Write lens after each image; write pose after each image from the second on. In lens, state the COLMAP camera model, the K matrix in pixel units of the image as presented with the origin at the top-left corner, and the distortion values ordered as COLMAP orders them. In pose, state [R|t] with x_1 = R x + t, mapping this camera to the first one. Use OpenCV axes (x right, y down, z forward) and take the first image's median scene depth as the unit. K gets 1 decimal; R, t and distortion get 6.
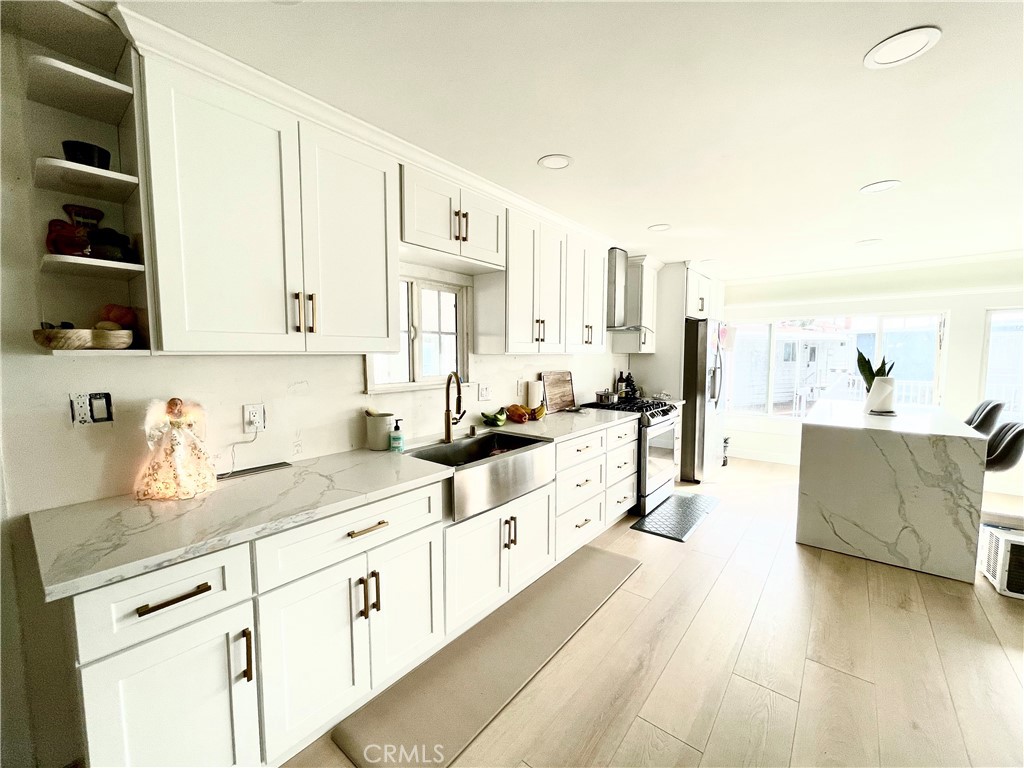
lens RADIAL K [[409.1, 0, 514.4], [0, 409.1, 385.7], [0, 0, 1]] dist [-0.001787, 0.000455]
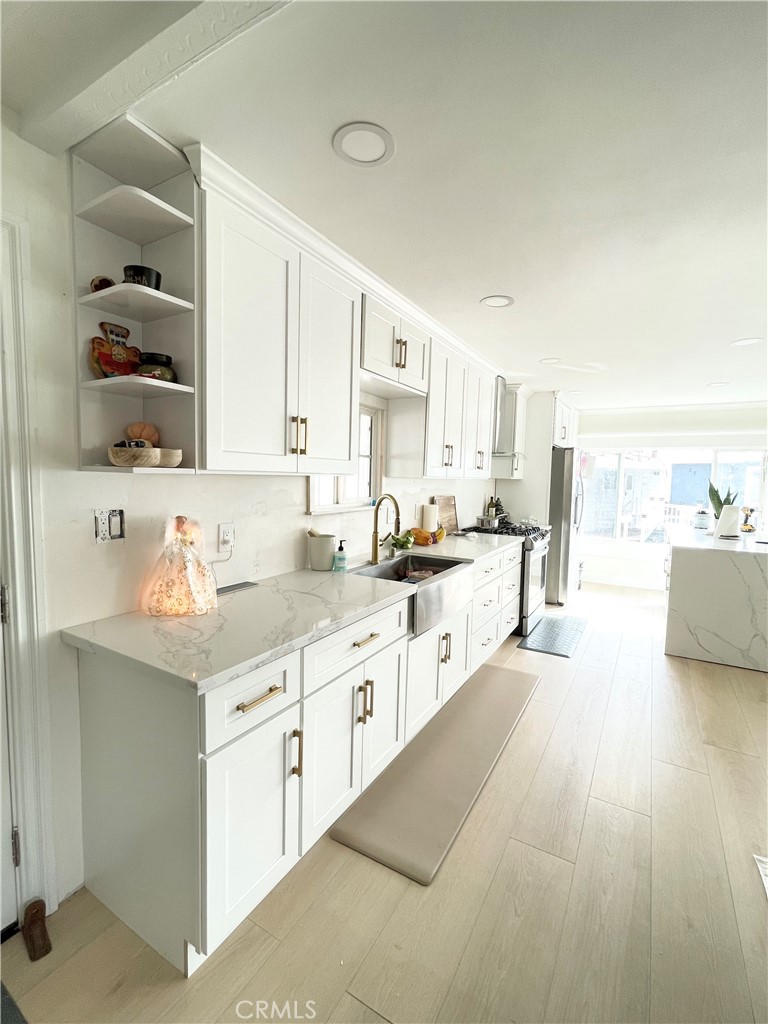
lens RADIAL K [[449.6, 0, 385.5], [0, 449.6, 510.8], [0, 0, 1]] dist [-0.001711, -0.000711]
pose [[0.988293, 0.011660, 0.152123, -0.342200], [-0.011703, 0.999931, -0.000612, 0.008337], [-0.152120, -0.001176, 0.988361, -0.119952]]
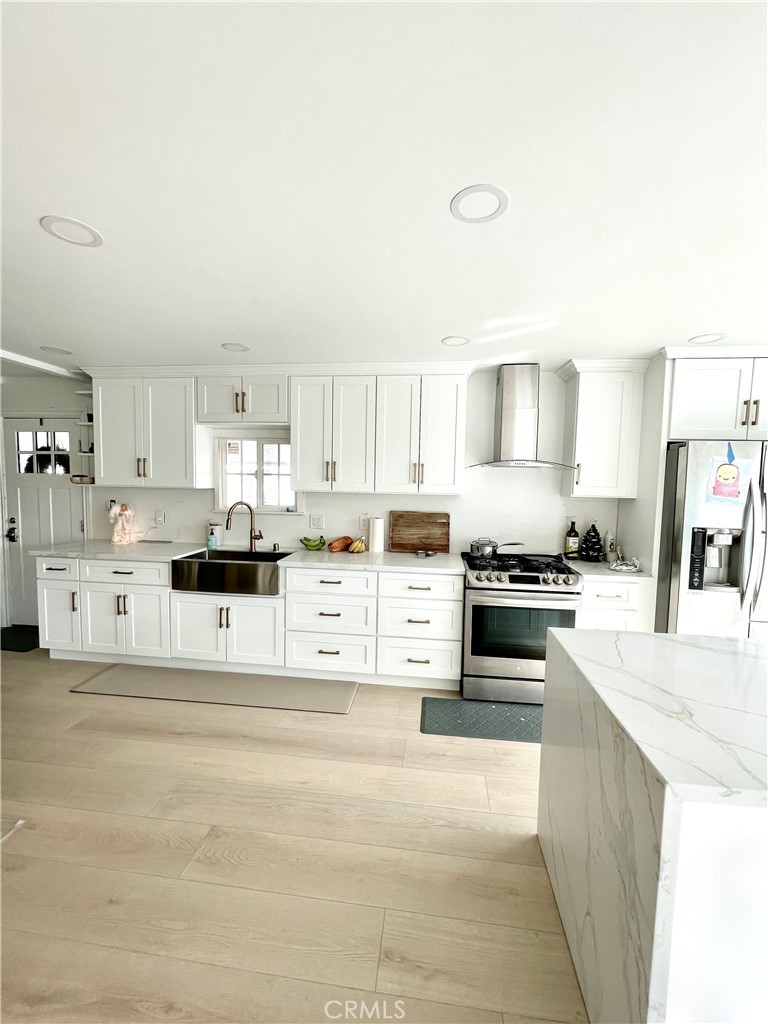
lens RADIAL K [[409.1, 0, 385.3], [0, 409.1, 513.5], [0, 0, 1]] dist [-0.001787, 0.000455]
pose [[0.537716, 0.069749, -0.840236, 1.421289], [-0.088624, 0.995727, 0.025940, -0.078879], [0.838455, 0.060517, 0.541600, 0.678256]]
